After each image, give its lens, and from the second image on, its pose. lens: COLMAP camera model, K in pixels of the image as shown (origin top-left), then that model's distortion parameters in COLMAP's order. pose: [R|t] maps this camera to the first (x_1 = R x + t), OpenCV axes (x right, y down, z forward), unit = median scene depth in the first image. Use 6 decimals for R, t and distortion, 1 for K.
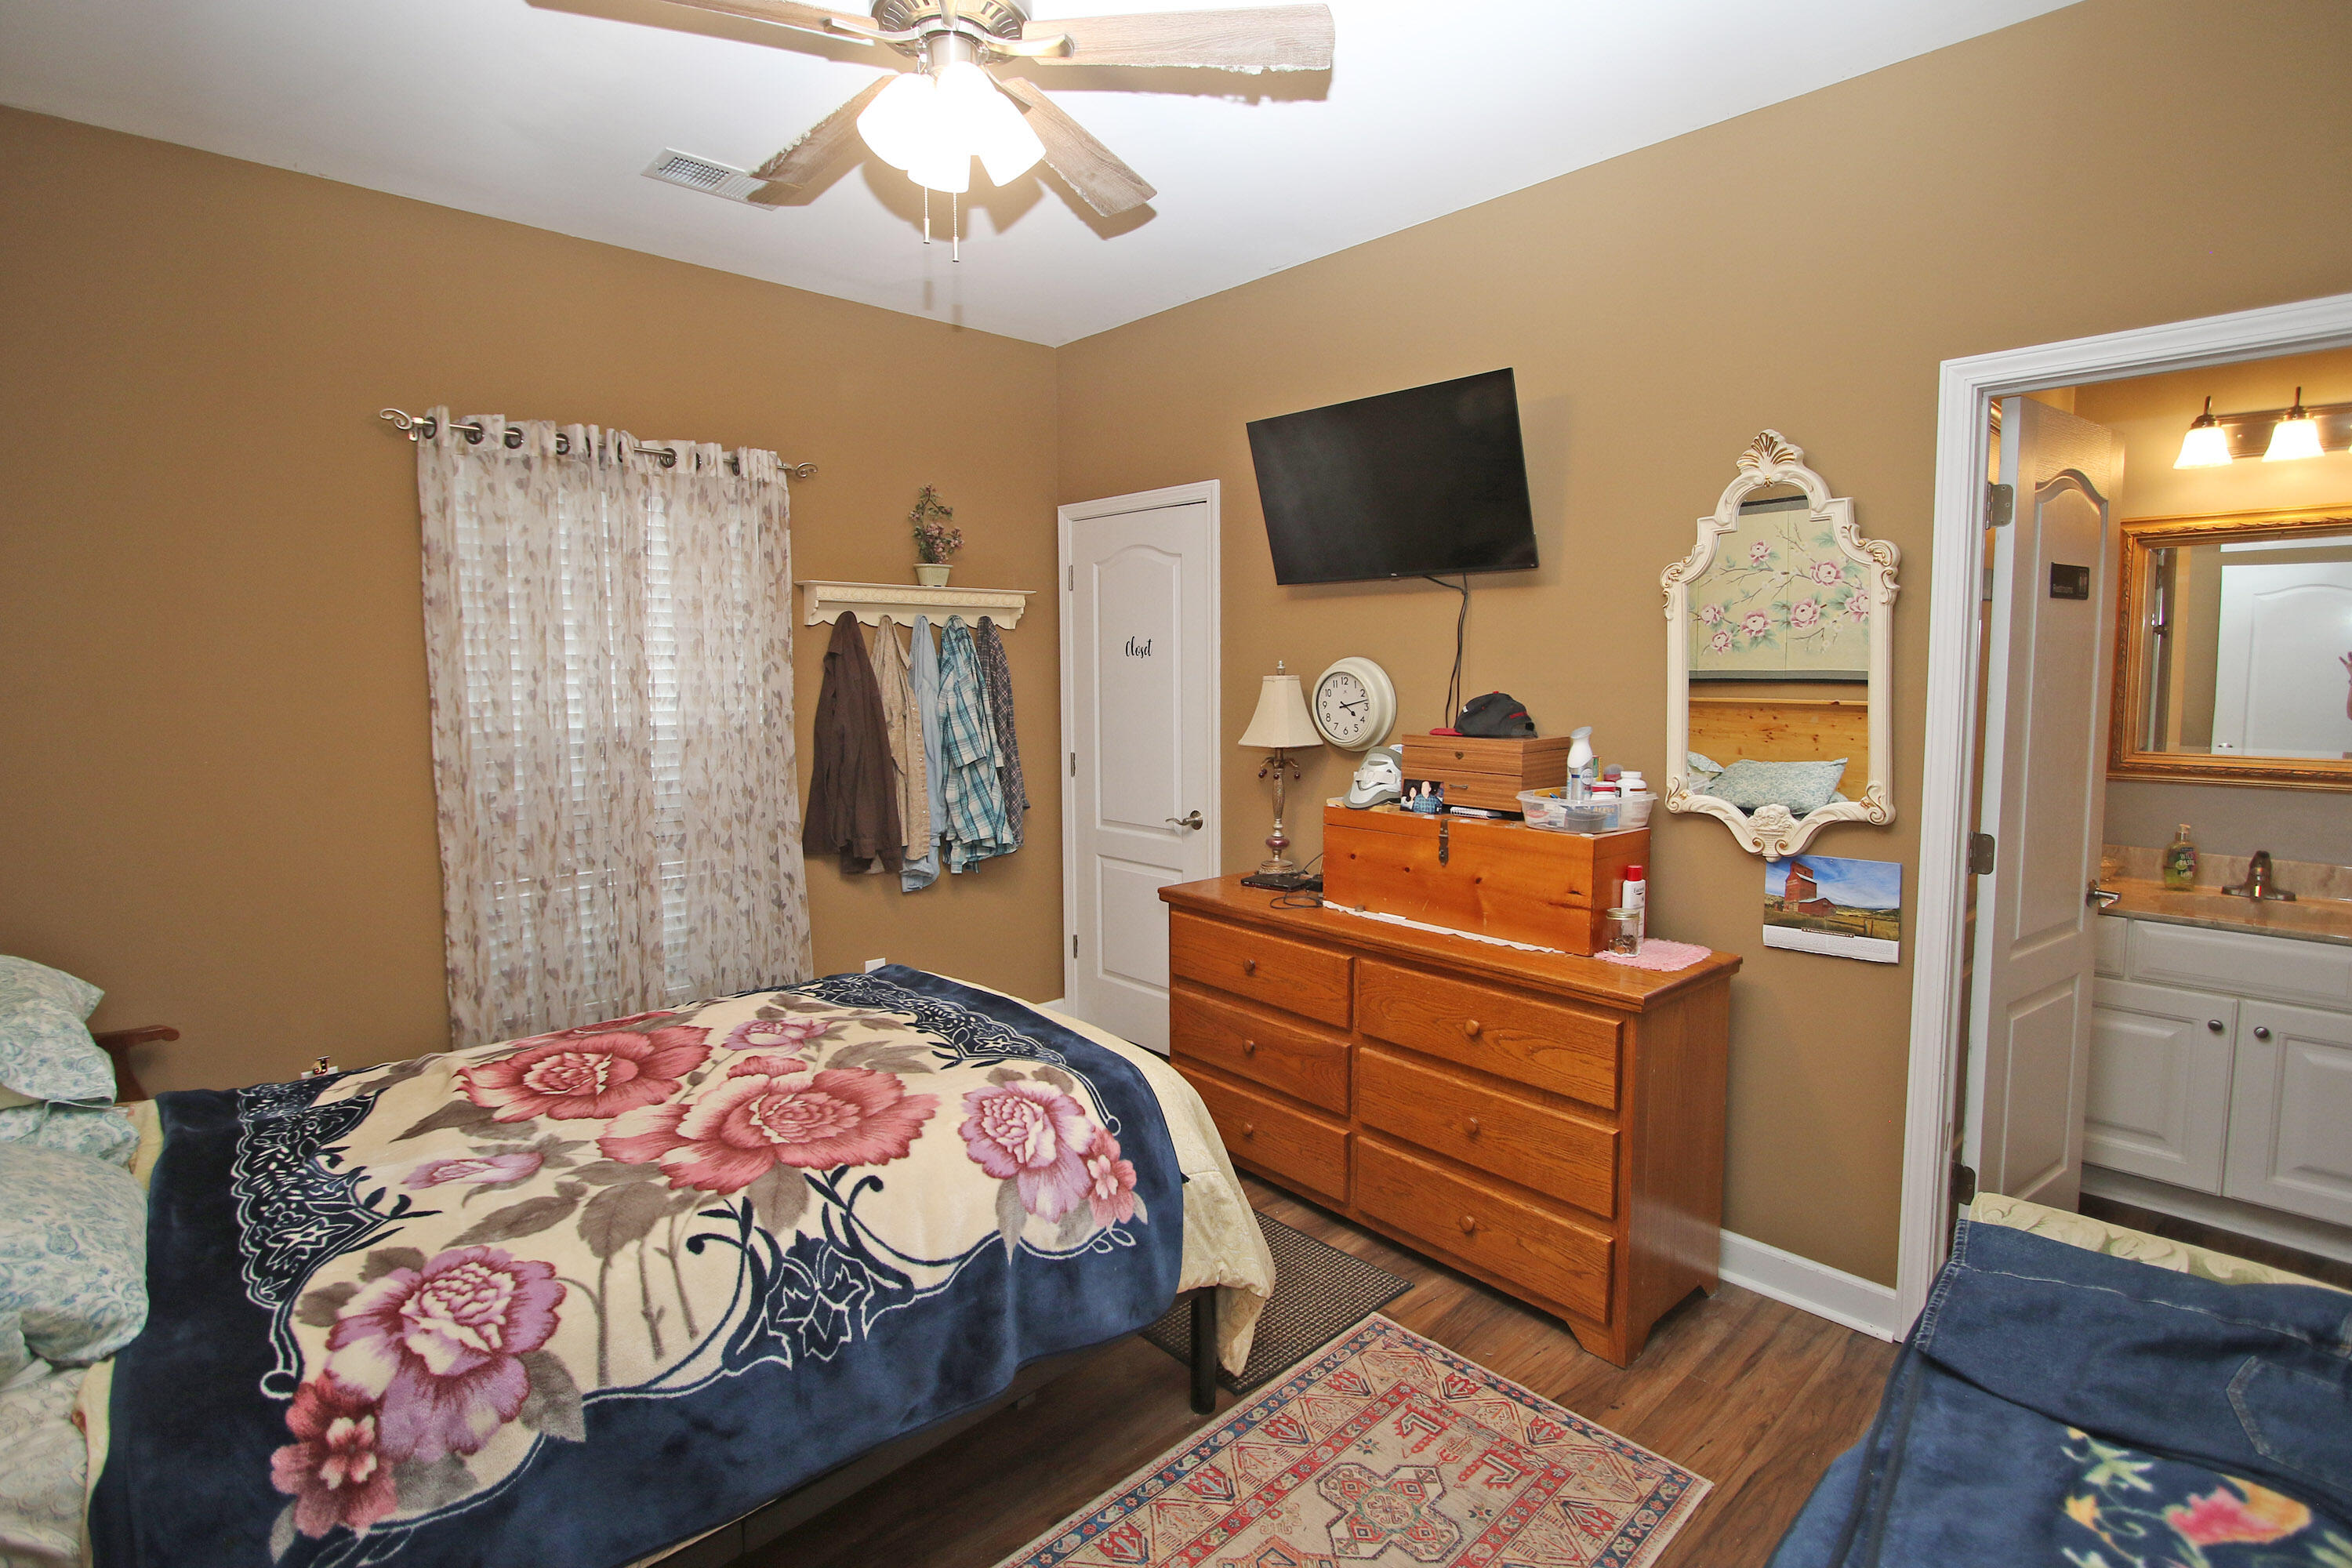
lens RADIAL K [[1098.6, 0, 1176.0], [0, 1098.6, 784.0], [0, 0, 1]] dist [-0.000394, 0.000052]
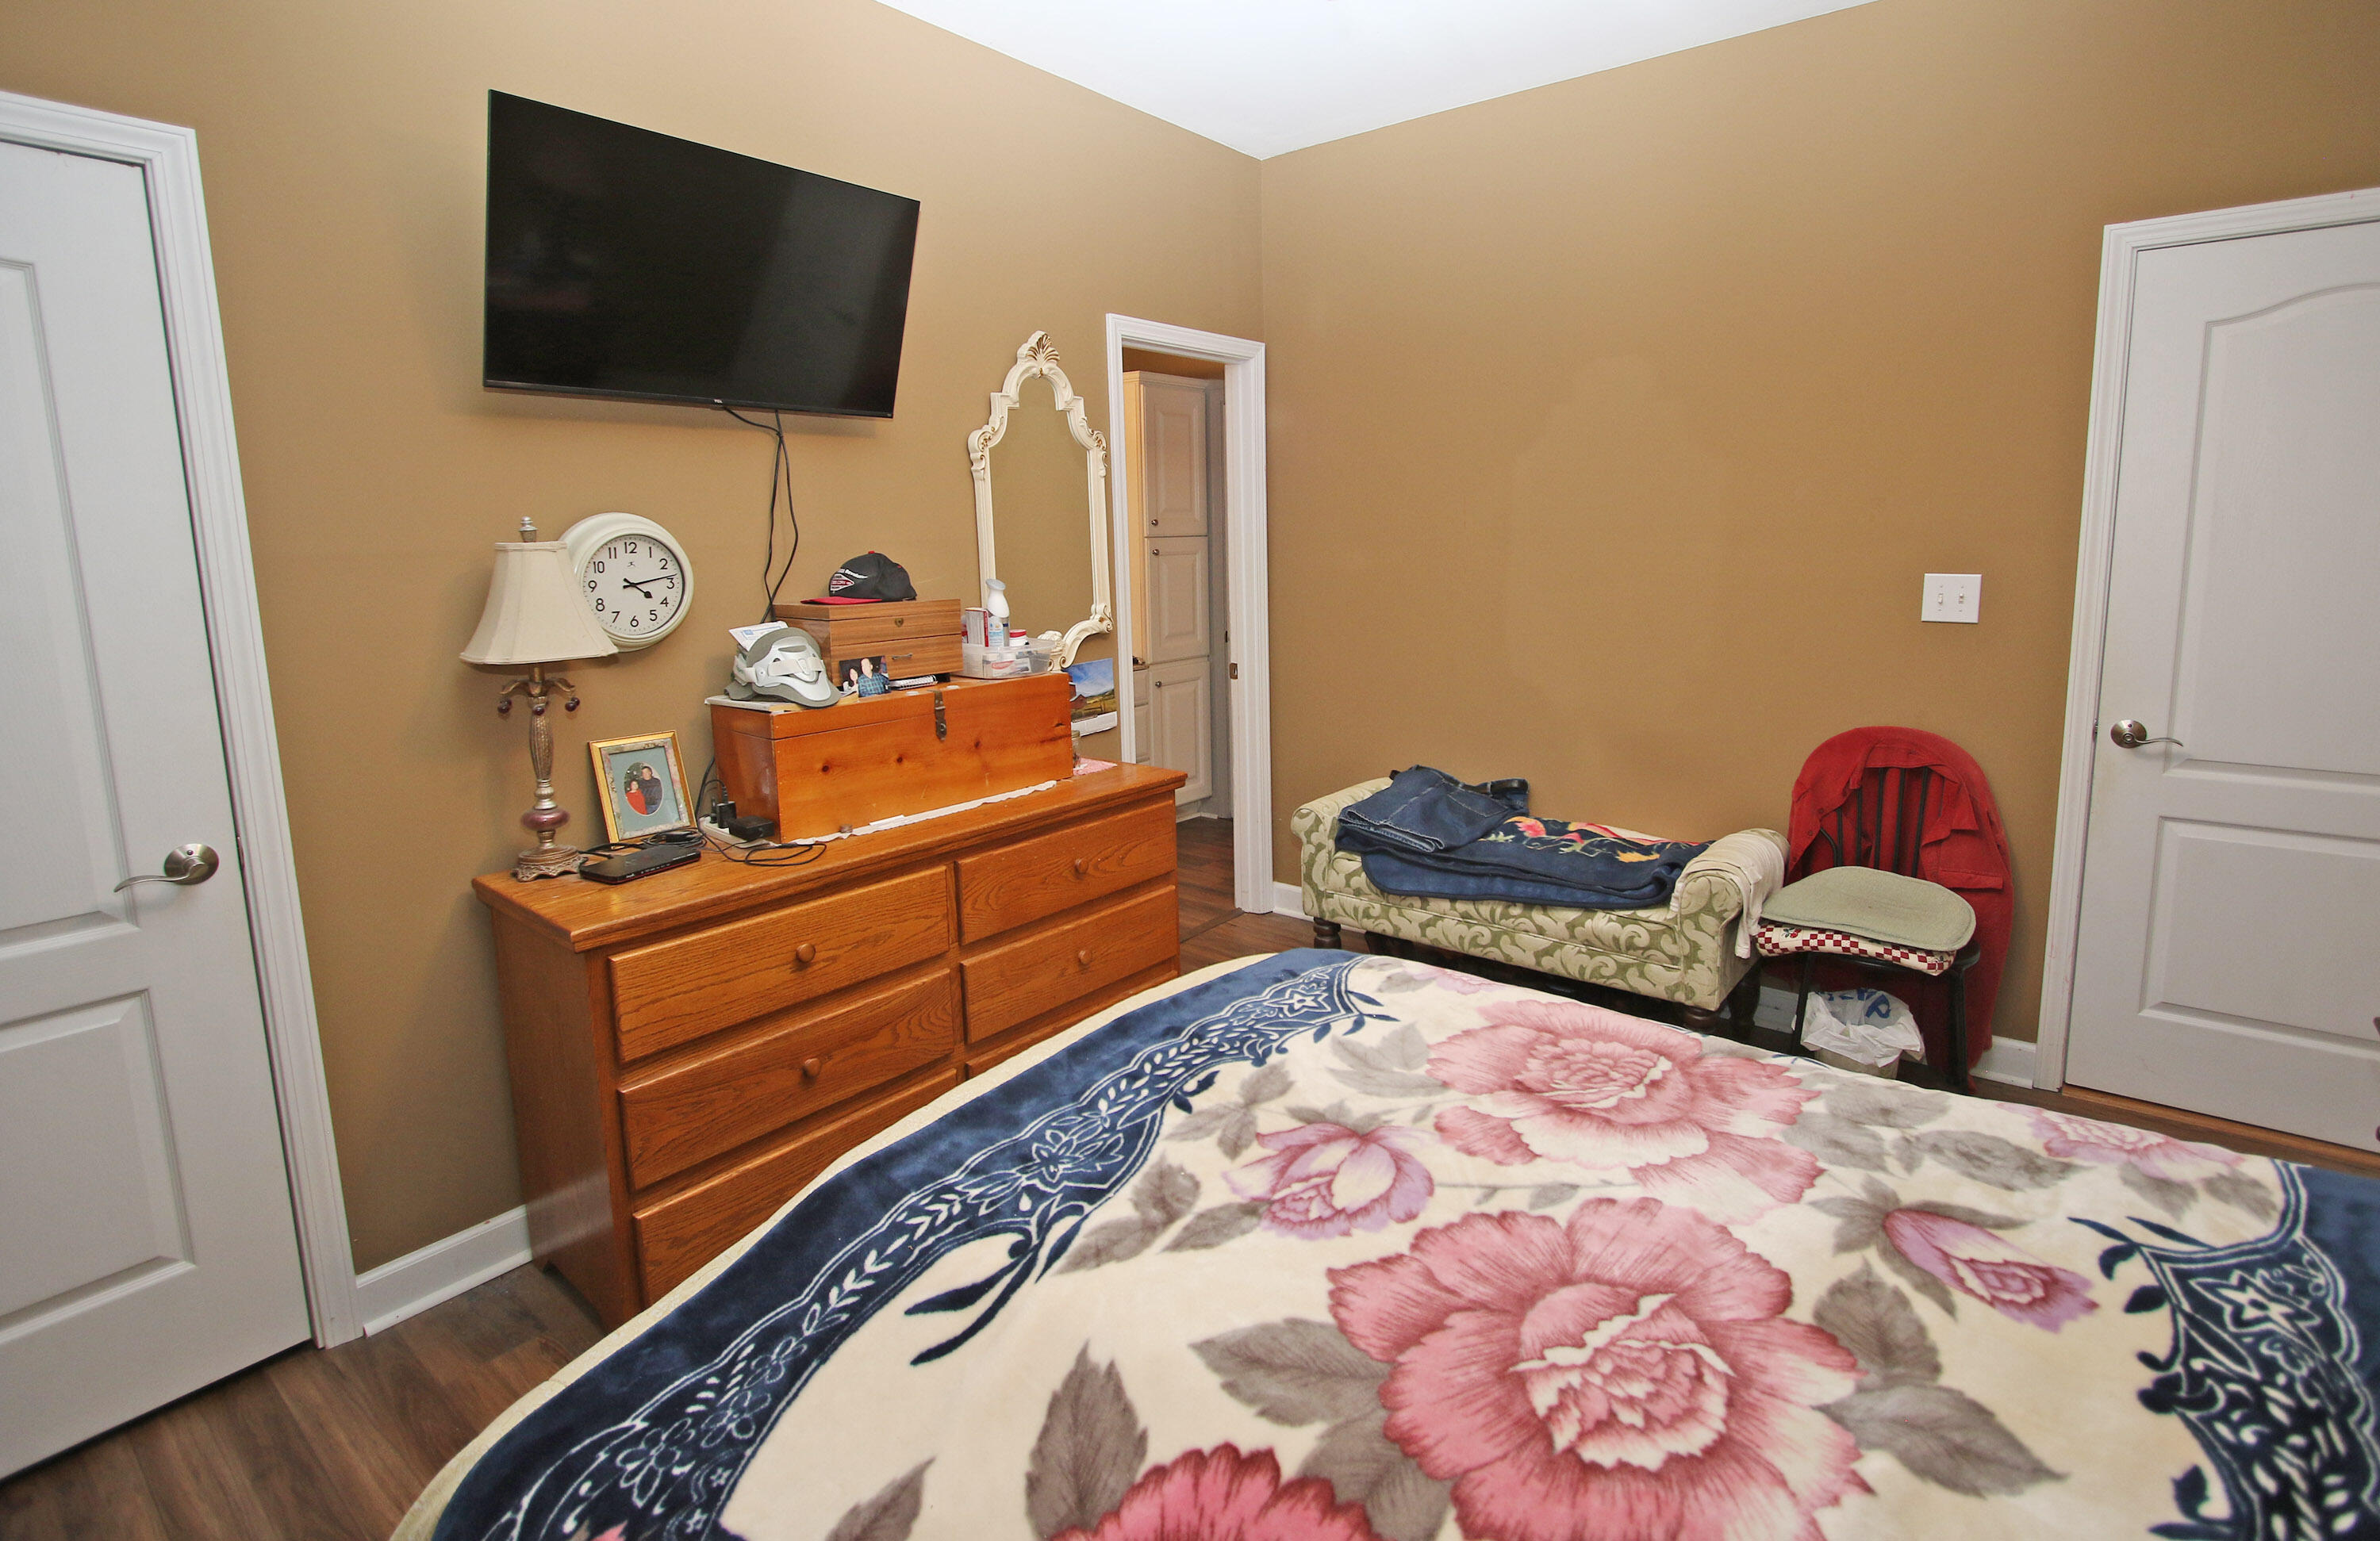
lens RADIAL K [[1136.8, 0, 1188.3], [0, 1136.8, 732.9], [0, 0, 1]] dist [-0.030965, 0.008424]
pose [[-0.136422, -0.166037, 0.976637, -0.849881], [0.126893, 0.974805, 0.183450, -0.095439], [-0.982490, 0.148956, -0.111916, 1.085366]]
